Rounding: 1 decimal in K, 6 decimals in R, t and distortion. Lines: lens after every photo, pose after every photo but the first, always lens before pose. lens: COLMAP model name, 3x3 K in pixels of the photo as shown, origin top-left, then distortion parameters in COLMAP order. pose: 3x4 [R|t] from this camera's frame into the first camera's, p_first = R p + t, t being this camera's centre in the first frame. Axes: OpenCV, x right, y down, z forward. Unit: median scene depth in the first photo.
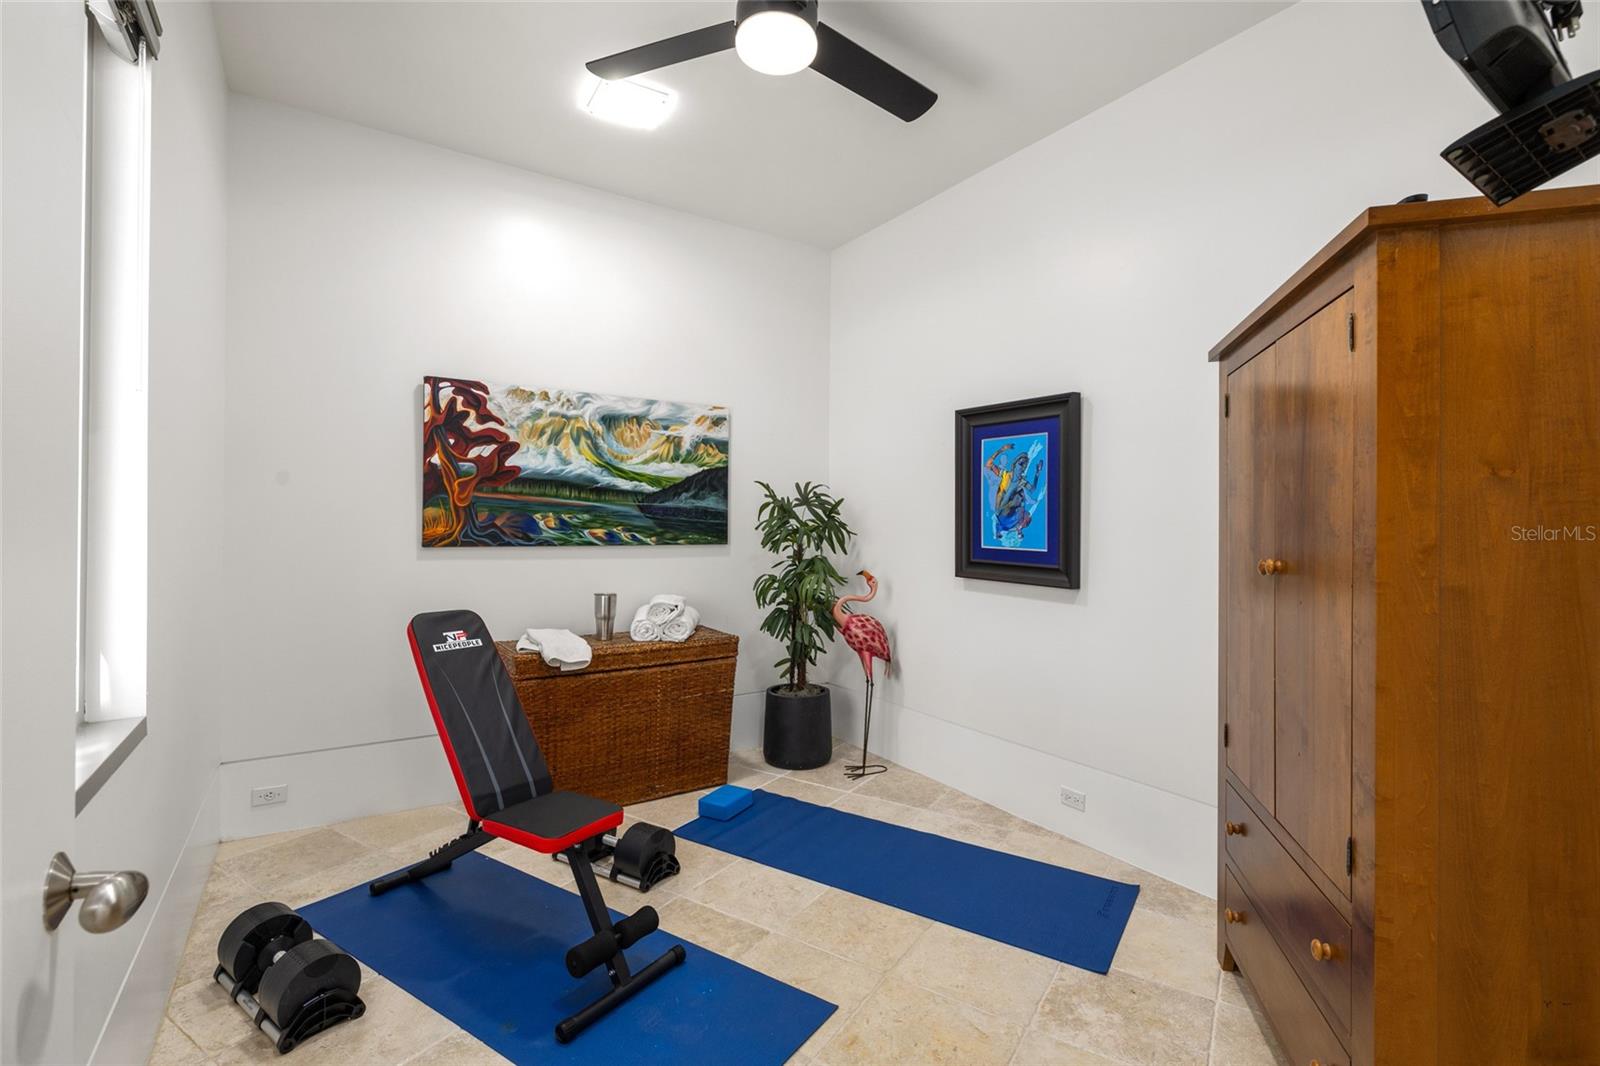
lens RADIAL K [[730.8, 0, 805.8], [0, 730.8, 531.1], [0, 0, 1]] dist [-0.000036, 0.000156]
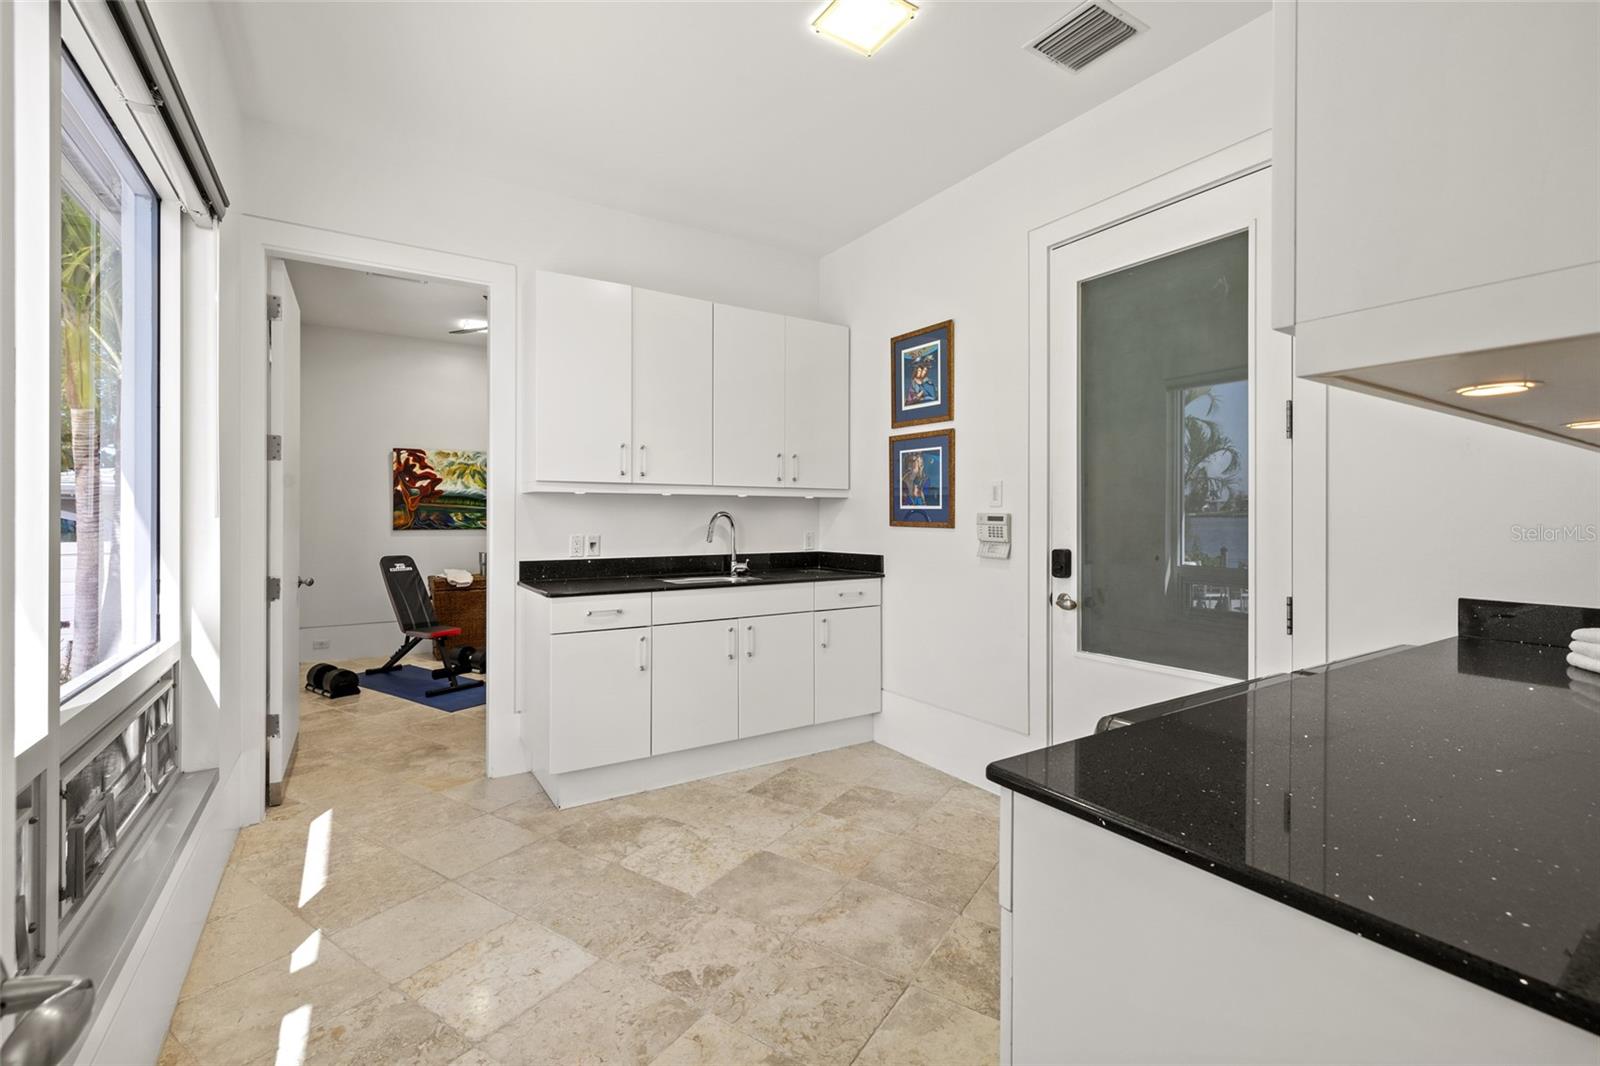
lens RADIAL K [[683.9, 0, 793.0], [0, 683.9, 521.5], [0, 0, 1]] dist [0.006759, -0.001031]
pose [[0.999933, -0.007290, -0.008982, 0.610264], [0.007296, 0.999973, 0.000681, 0.004206], [0.008977, -0.000746, 0.999959, -0.909619]]
